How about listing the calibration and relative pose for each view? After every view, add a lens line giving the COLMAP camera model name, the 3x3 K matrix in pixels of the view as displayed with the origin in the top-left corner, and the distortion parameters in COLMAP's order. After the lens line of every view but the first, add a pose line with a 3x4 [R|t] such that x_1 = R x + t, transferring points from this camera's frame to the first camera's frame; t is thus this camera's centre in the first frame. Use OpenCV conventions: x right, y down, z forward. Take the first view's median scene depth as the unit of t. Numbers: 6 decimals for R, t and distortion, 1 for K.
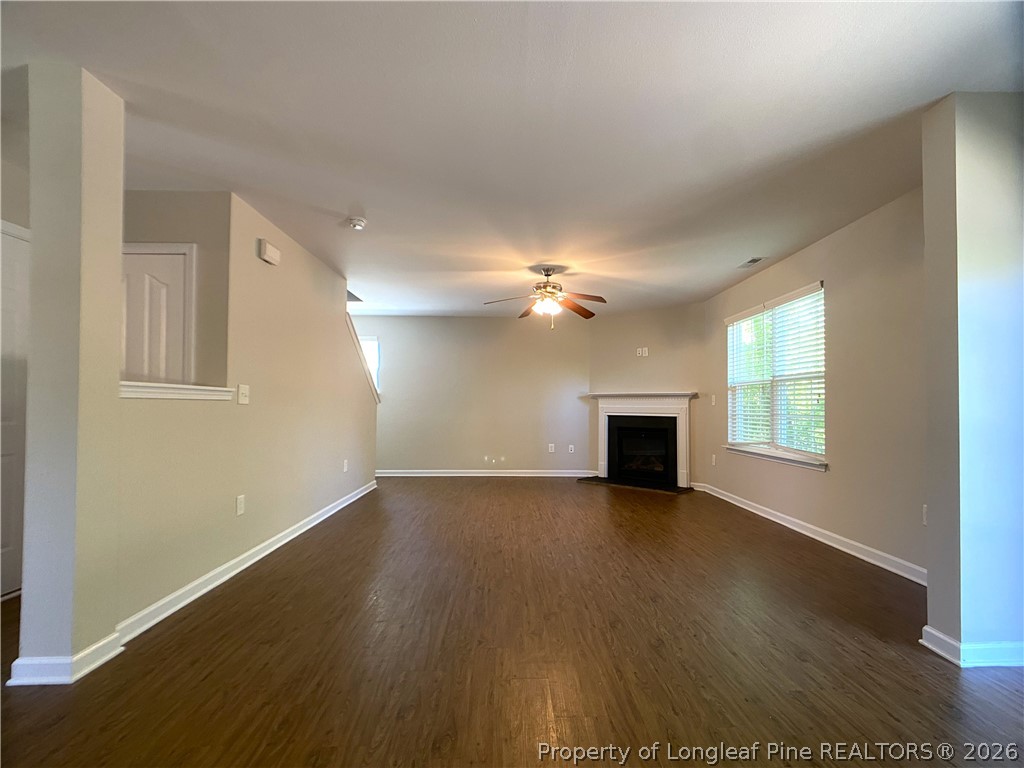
lens RADIAL K [[498.3, 0, 518.0], [0, 498.3, 393.7], [0, 0, 1]] dist [-0.026253, 0.000209]
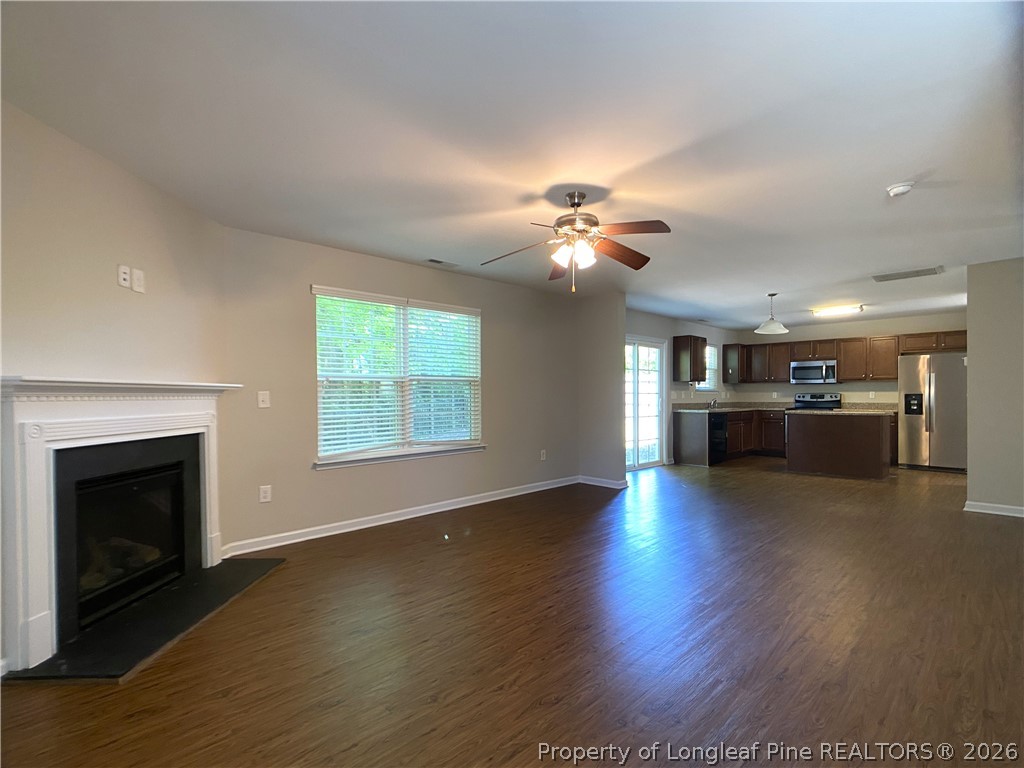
lens RADIAL K [[498.3, 0, 518.0], [0, 498.3, 393.7], [0, 0, 1]] dist [-0.026253, 0.000209]
pose [[-0.687306, 0.000864, 0.726368, -0.365782], [-0.014034, 0.999797, -0.014469, 0.013747], [-0.726233, -0.020138, -0.687154, 1.552561]]
